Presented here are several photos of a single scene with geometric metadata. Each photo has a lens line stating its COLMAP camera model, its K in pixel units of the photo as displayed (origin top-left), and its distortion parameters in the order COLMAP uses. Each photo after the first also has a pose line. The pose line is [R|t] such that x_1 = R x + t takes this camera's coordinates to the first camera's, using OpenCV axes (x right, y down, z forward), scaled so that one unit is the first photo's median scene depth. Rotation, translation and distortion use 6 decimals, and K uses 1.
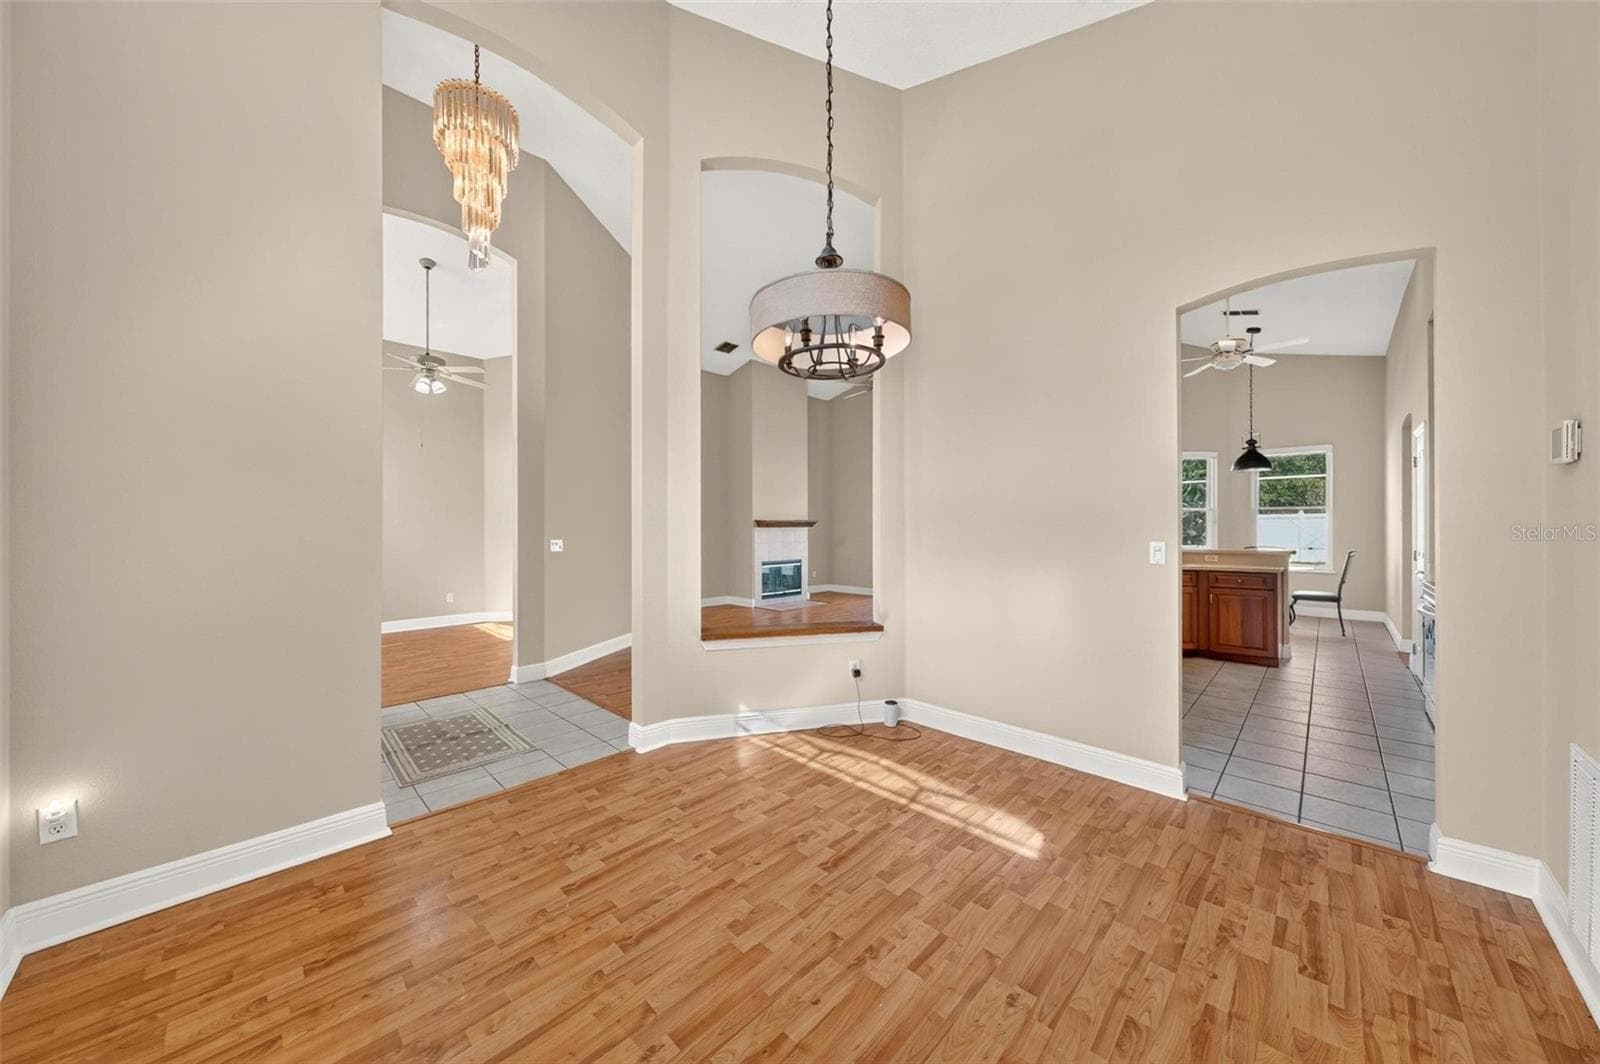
lens RADIAL K [[535.1, 0, 800.0], [0, 535.1, 532.0], [0, 0, 1]] dist [-0.000150, -0.000011]
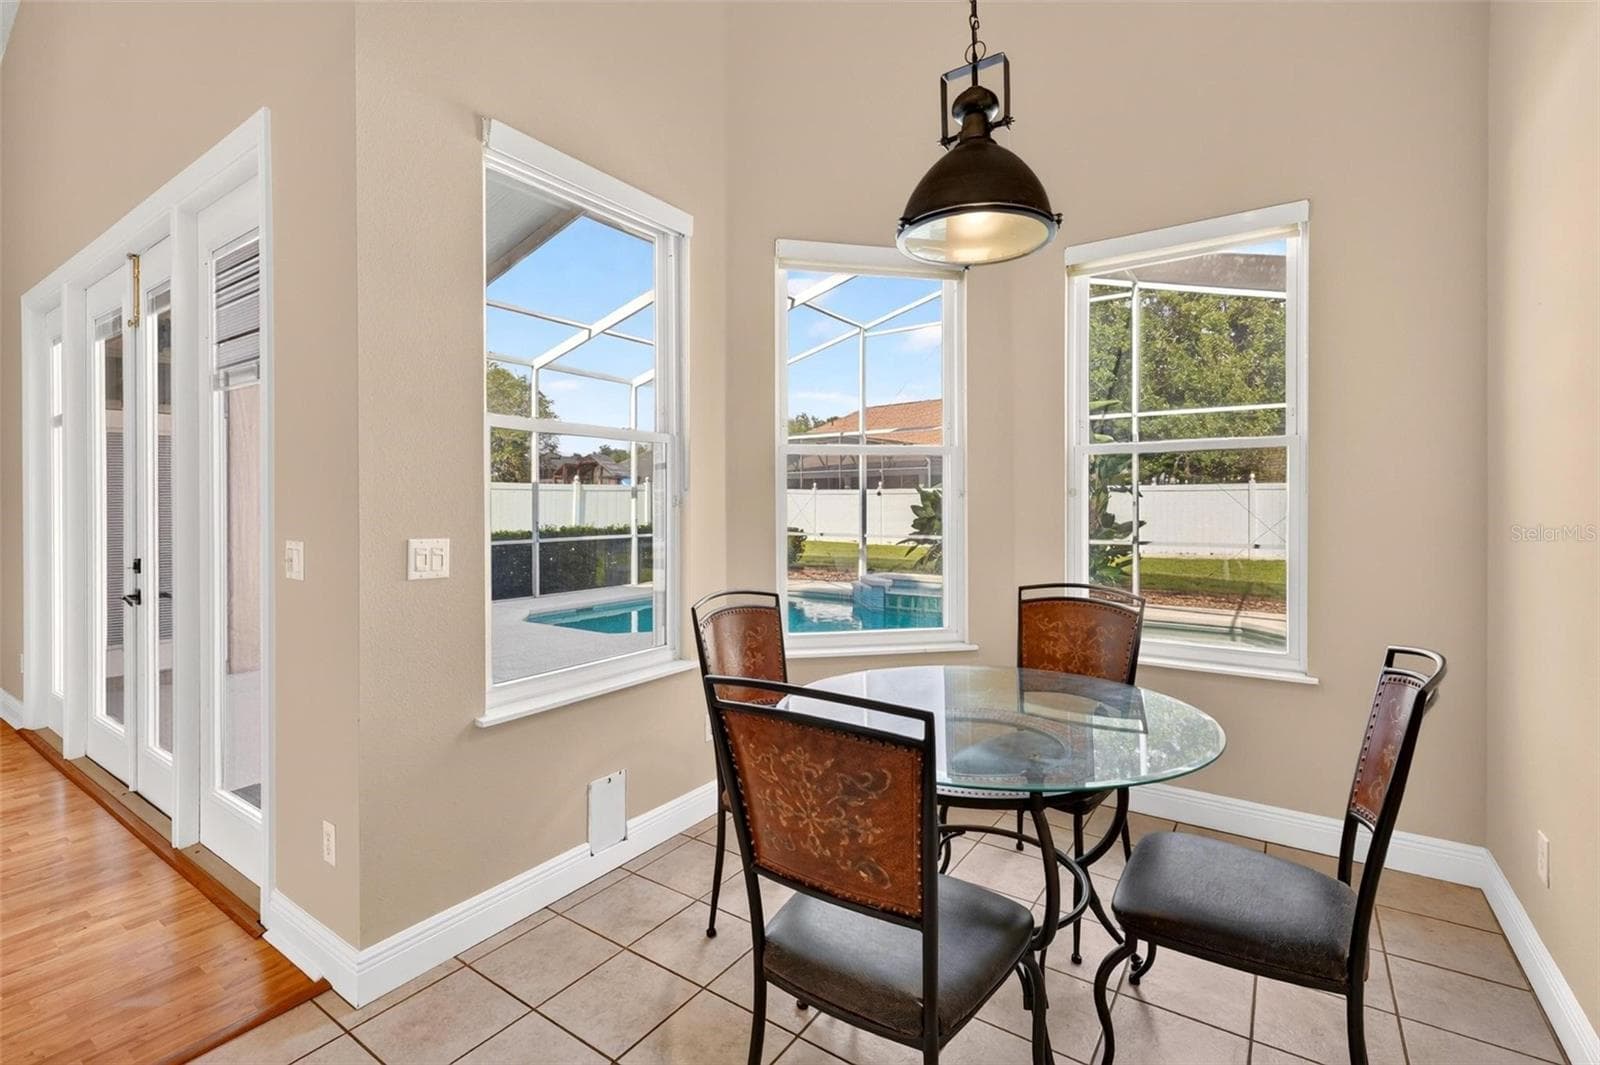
lens RADIAL K [[702.2, 0, 820.2], [0, 702.2, 506.6], [0, 0, 1]] dist [0.001750, 0.000383]
pose [[0.982207, -0.002312, 0.187787, 0.732361], [0.003840, 0.999962, -0.007775, -0.008341], [-0.187762, 0.008358, 0.982179, 0.742132]]
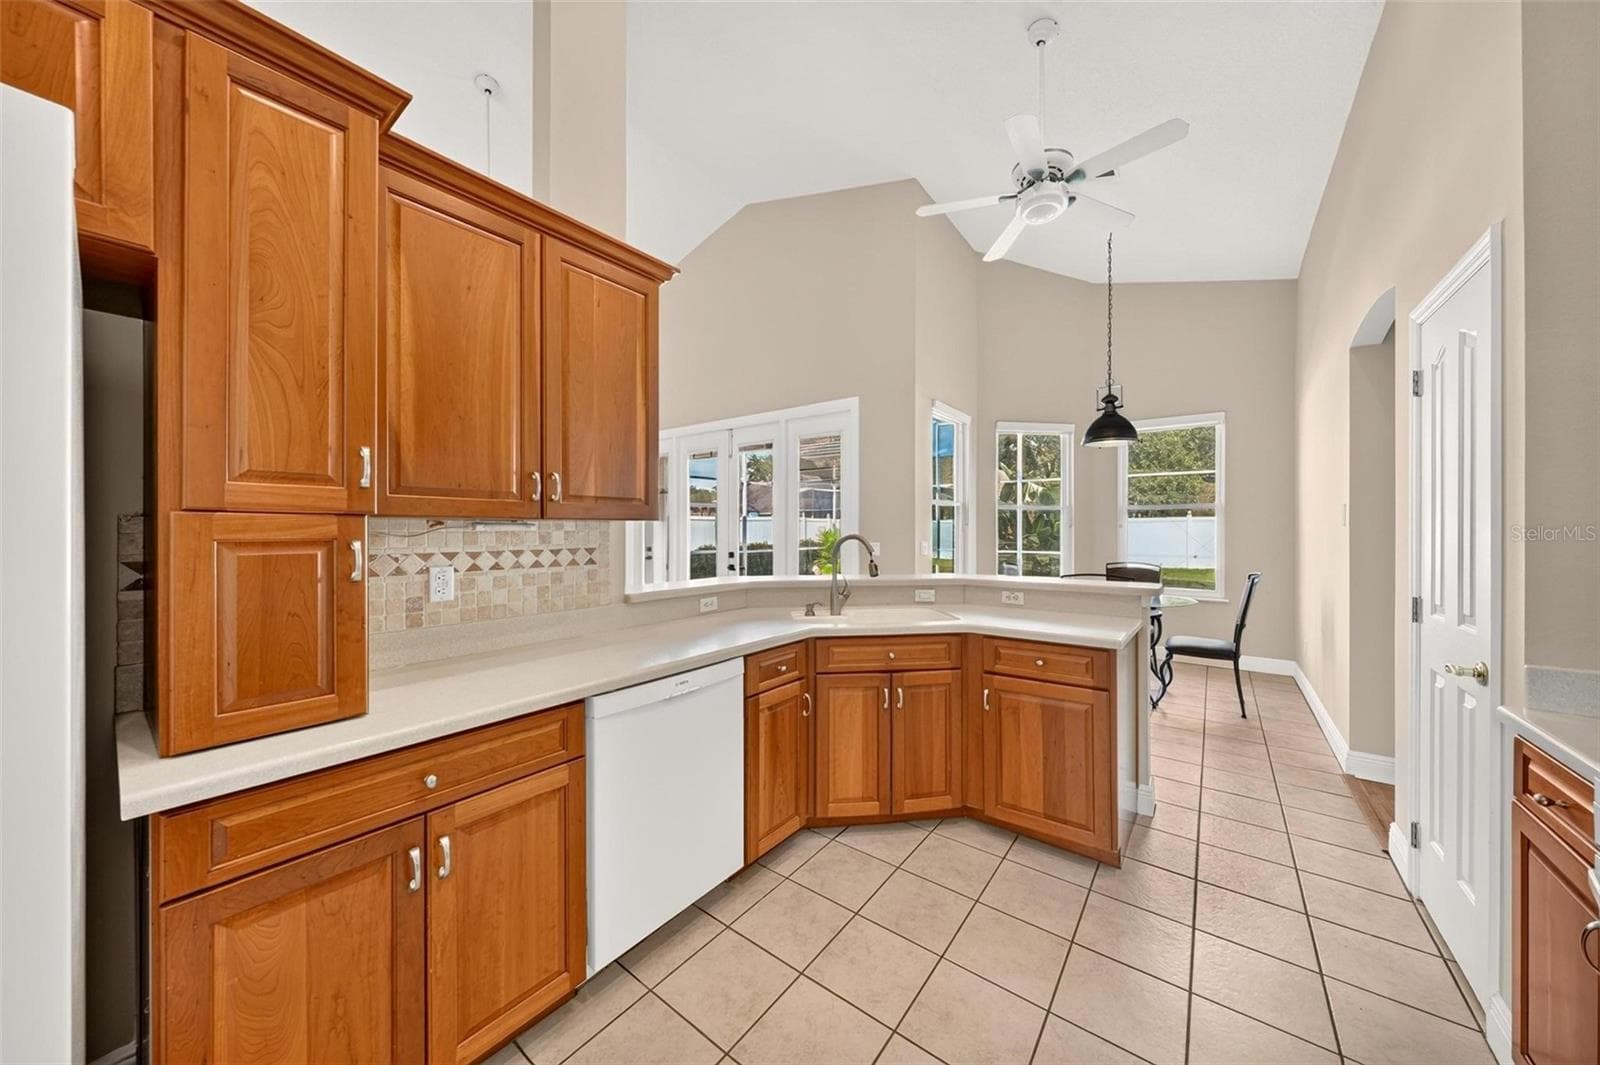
lens RADIAL K [[535.1, 0, 800.0], [0, 535.1, 532.5], [0, 0, 1]] dist [-0.000150, -0.000011]
pose [[0.992823, 0.000847, 0.119594, 0.403959], [-0.000256, 0.999988, -0.004960, -0.007265], [-0.119596, 0.004893, 0.992811, 0.415479]]
